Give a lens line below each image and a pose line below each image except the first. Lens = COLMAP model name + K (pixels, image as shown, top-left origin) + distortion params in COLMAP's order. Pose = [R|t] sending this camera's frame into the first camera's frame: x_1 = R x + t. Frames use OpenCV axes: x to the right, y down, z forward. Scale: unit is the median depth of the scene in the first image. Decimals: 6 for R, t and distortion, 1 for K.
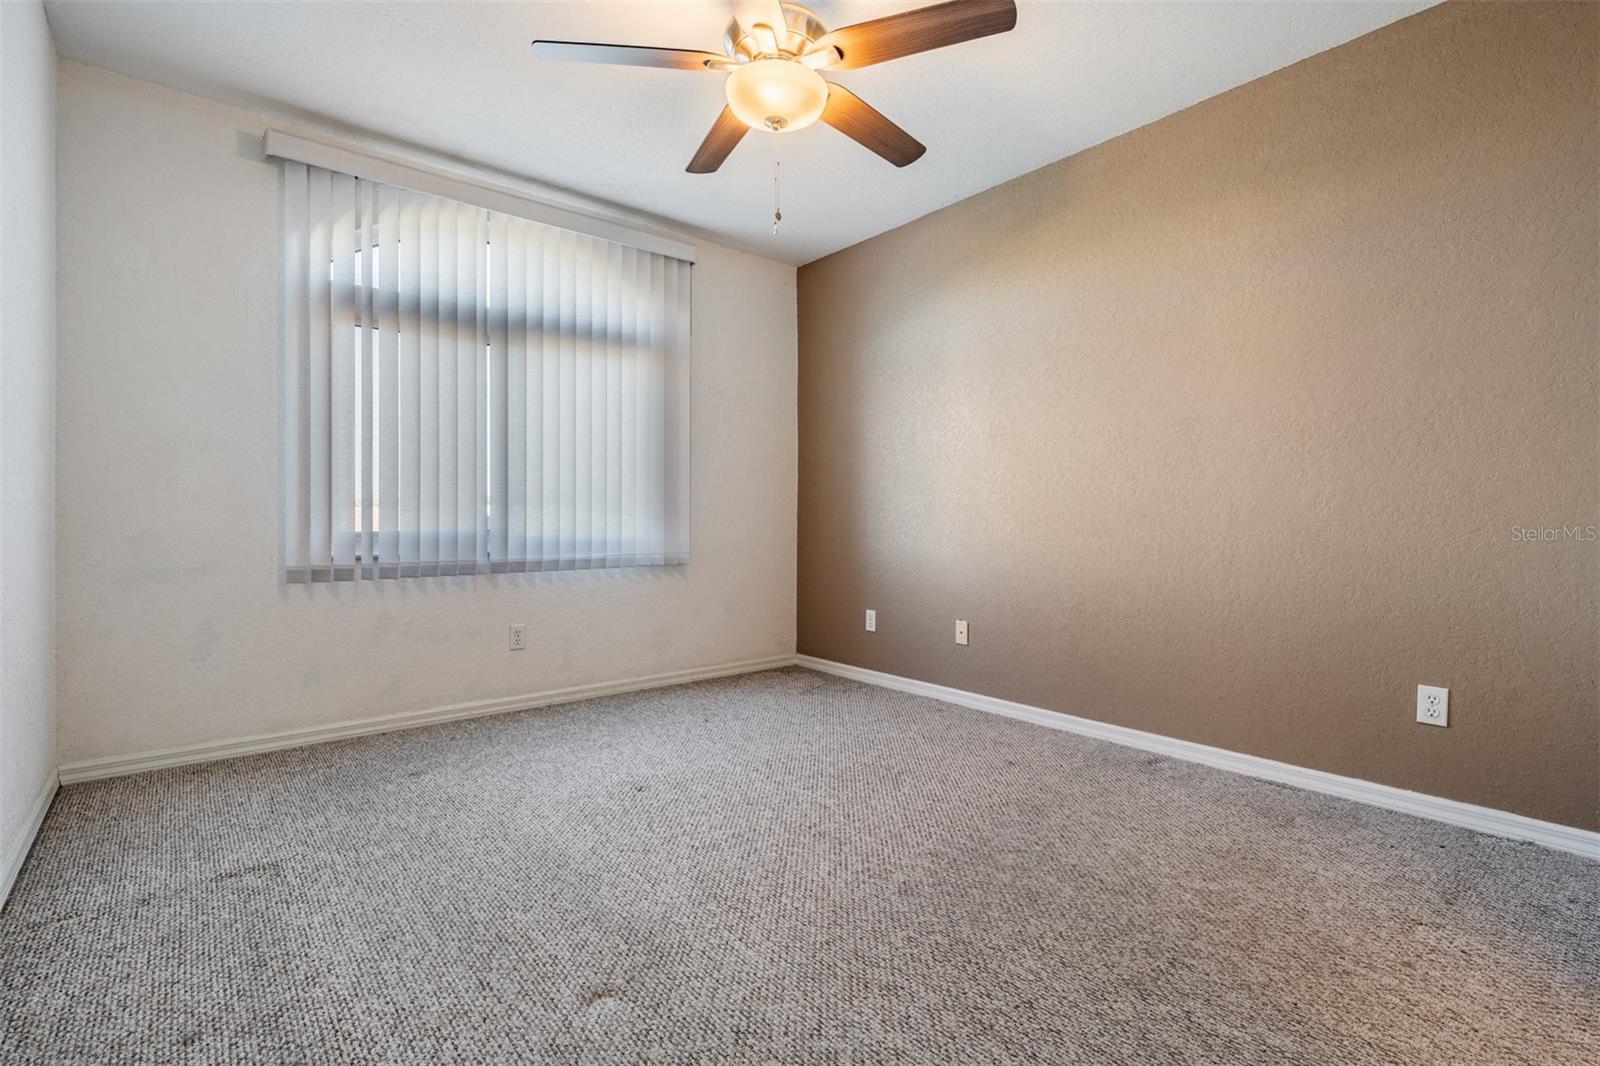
lens RADIAL K [[721.7, 0, 799.1], [0, 721.7, 527.7], [0, 0, 1]] dist [0.003199, -0.000823]
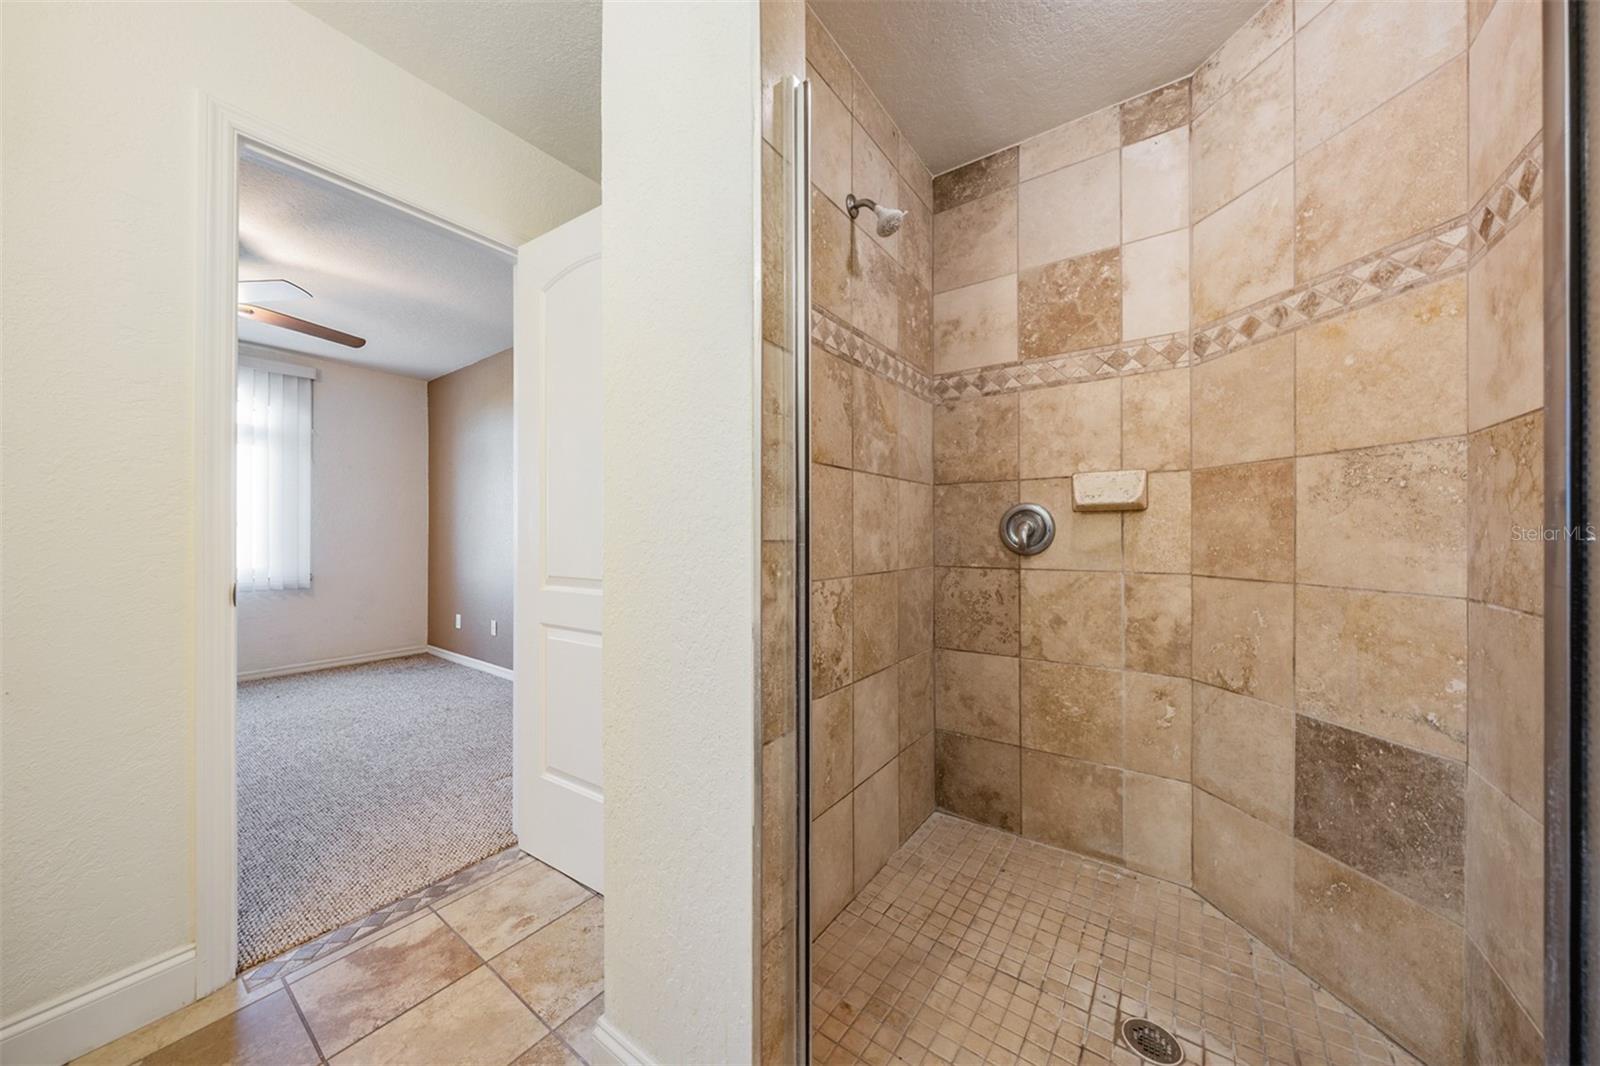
lens RADIAL K [[536.0, 0, 799.7], [0, 536.0, 533.0], [0, 0, 1]] dist [0.000266, 0.000003]
pose [[0.973287, -0.007612, 0.229465, 0.559379], [0.009129, 0.999943, -0.005554, -0.046171], [-0.229409, 0.007500, 0.973301, -0.271289]]
